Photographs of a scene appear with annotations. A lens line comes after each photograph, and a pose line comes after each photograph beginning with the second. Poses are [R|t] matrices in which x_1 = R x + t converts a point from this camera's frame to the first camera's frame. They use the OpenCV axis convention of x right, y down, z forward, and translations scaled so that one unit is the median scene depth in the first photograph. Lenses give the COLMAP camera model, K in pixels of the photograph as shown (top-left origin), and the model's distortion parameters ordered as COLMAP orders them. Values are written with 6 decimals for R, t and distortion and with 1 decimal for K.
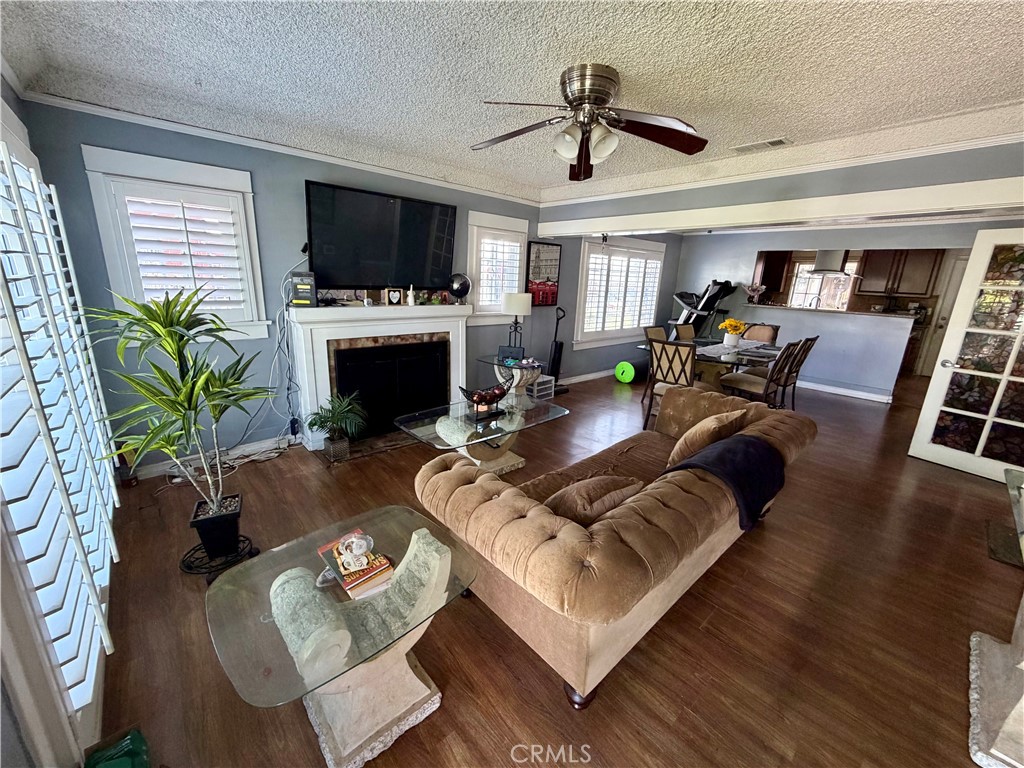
lens RADIAL K [[408.3, 0, 513.0], [0, 408.3, 385.7], [0, 0, 1]] dist [0.000152, -0.000051]
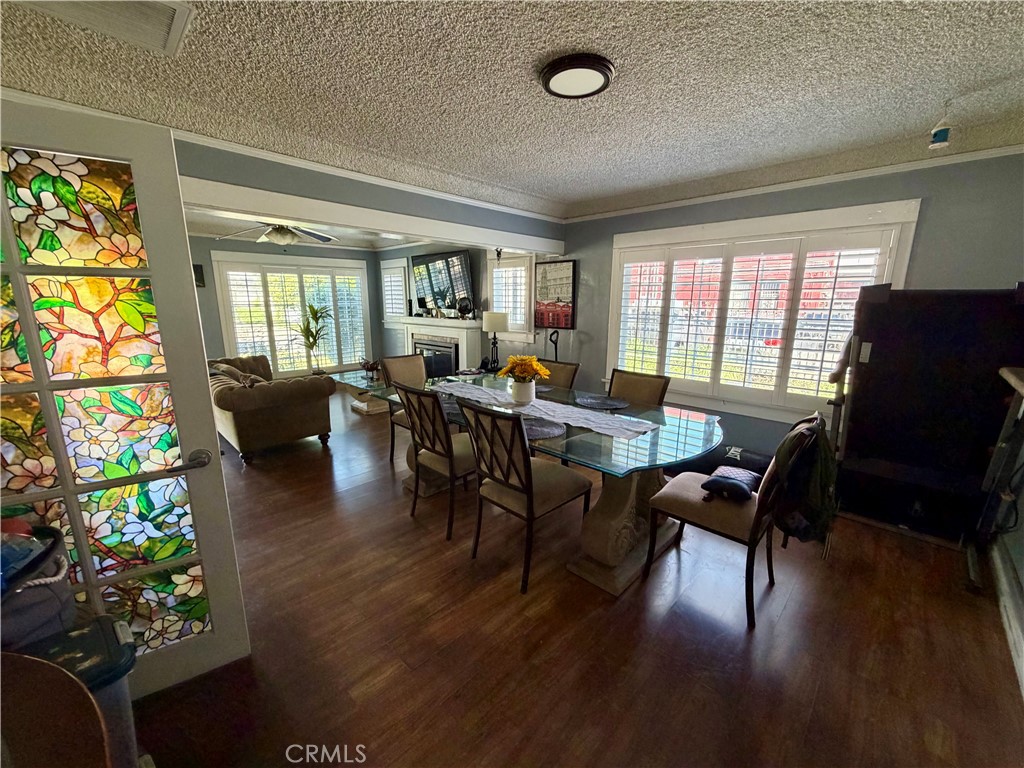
lens RADIAL K [[408.3, 0, 511.5], [0, 408.3, 386.2], [0, 0, 1]] dist [0.000152, -0.000051]
pose [[0.066049, 0.170892, -0.983074, 1.012257], [-0.260839, 0.953924, 0.148300, -0.184235], [0.963120, 0.246629, 0.107581, 0.847948]]
